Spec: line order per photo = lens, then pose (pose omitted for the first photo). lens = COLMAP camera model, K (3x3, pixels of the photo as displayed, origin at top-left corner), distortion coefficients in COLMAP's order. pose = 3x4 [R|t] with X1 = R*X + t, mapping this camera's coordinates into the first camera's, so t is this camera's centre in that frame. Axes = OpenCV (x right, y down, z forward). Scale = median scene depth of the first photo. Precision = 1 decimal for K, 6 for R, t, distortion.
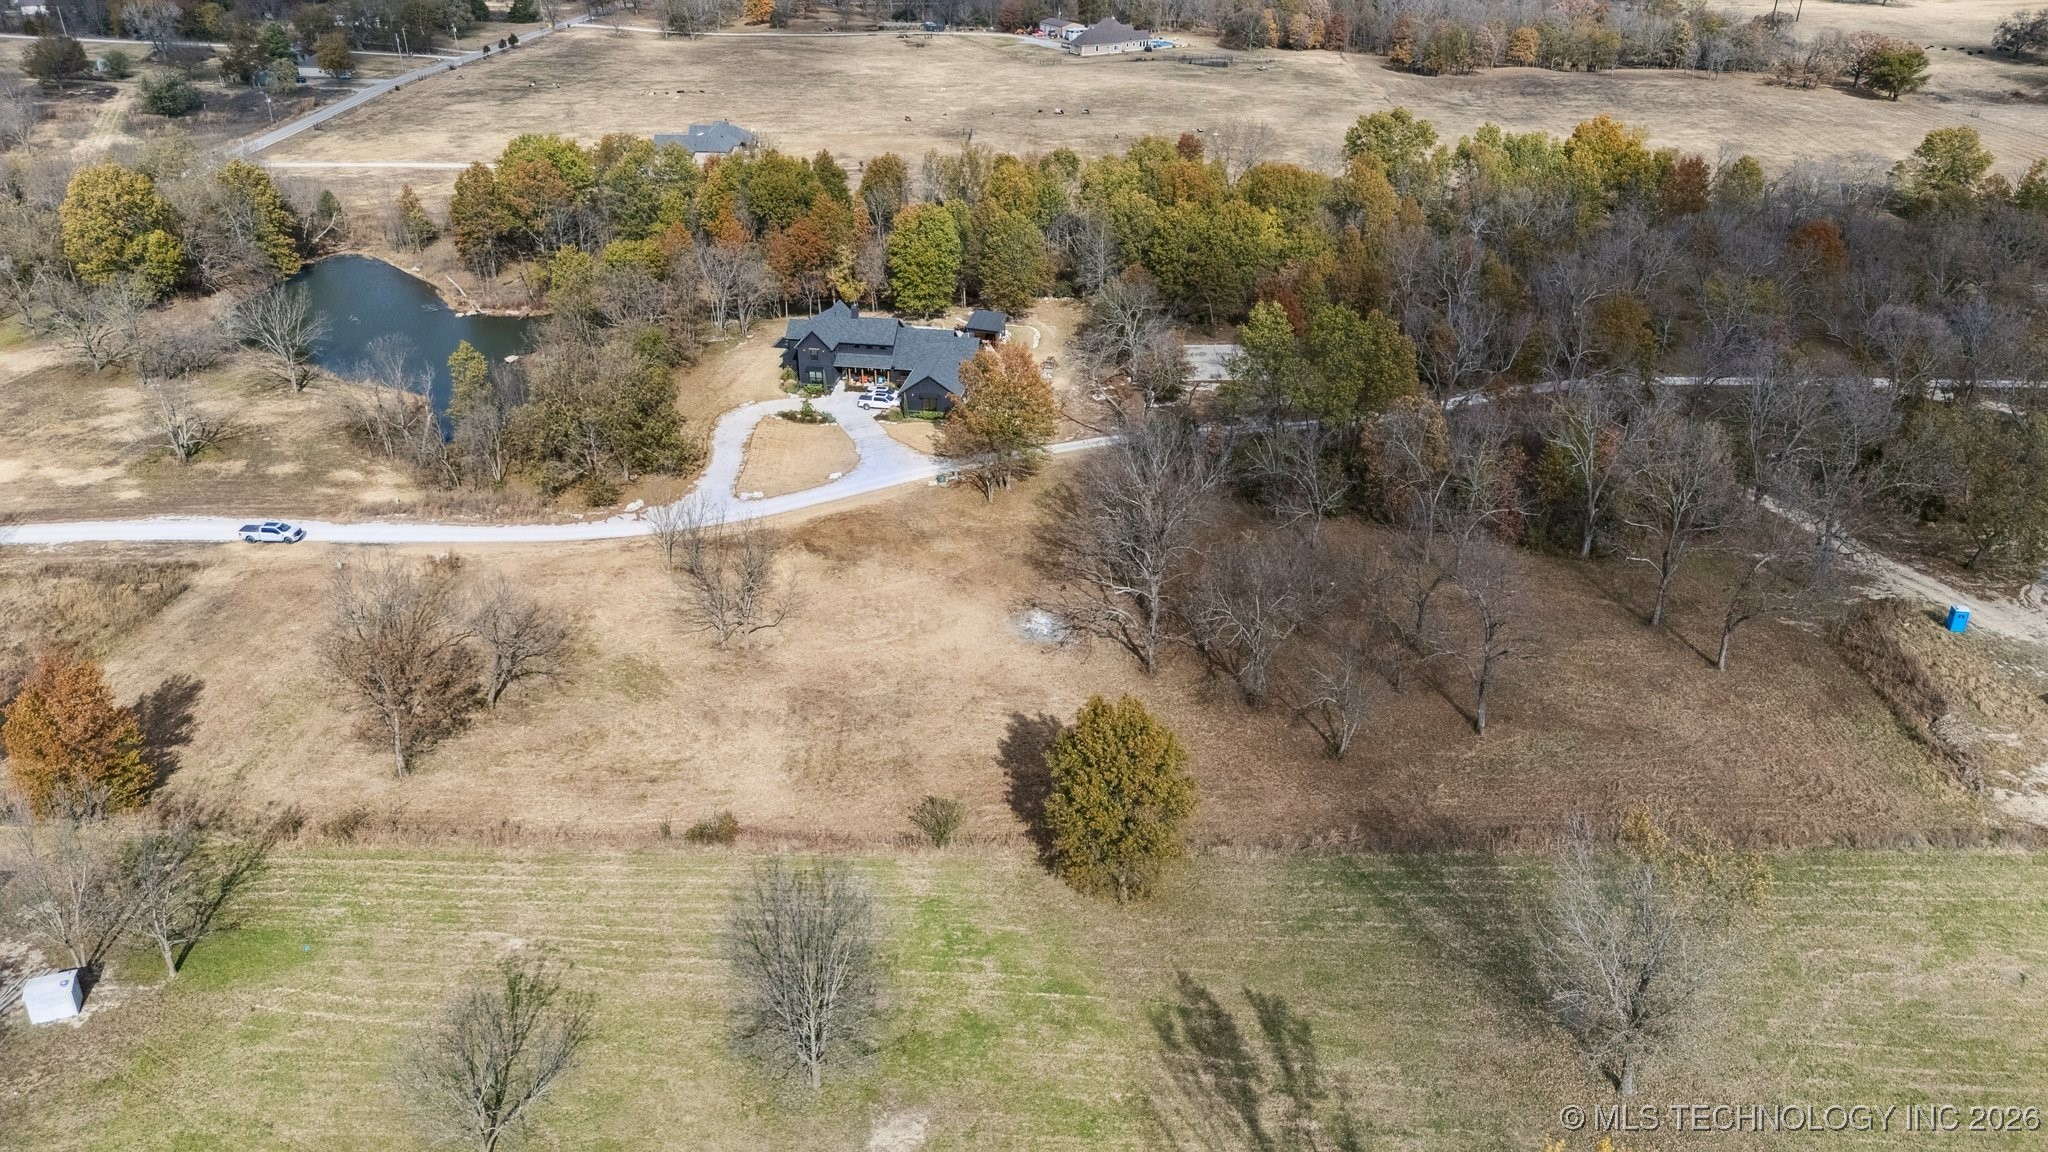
lens RADIAL K [[1459.8, 0, 1017.8], [0, 1459.8, 582.8], [0, 0, 1]] dist [0.066902, -0.056479]
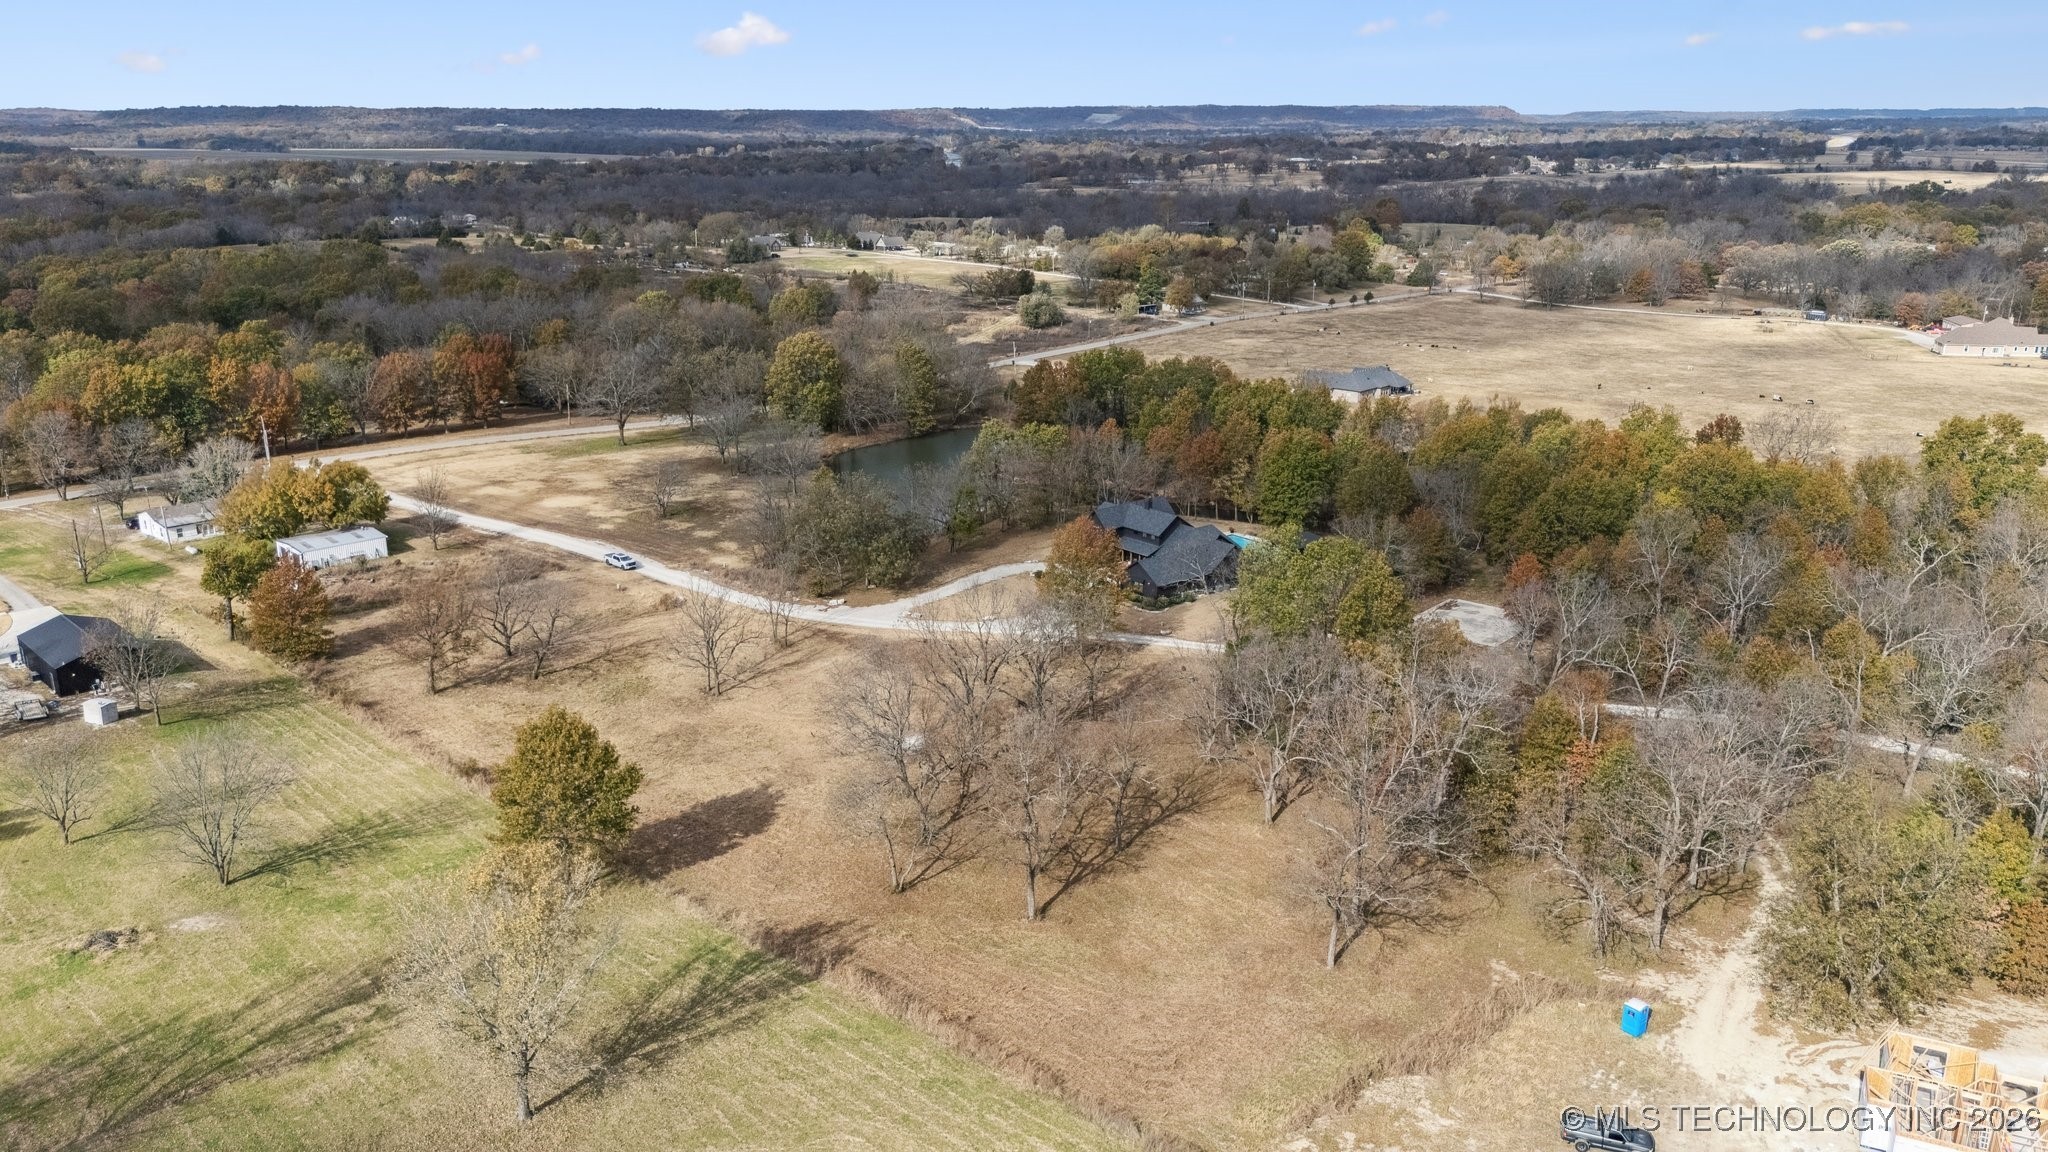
lens RADIAL K [[1480.5, 0, 1026.2], [0, 1480.5, 547.1], [0, 0, 1]] dist [0.097439, -0.110861]
pose [[0.757838, 0.179363, -0.627304, 0.703148], [-0.301527, 0.948916, -0.092951, -0.032710], [0.578587, 0.259591, 0.773208, 0.136700]]
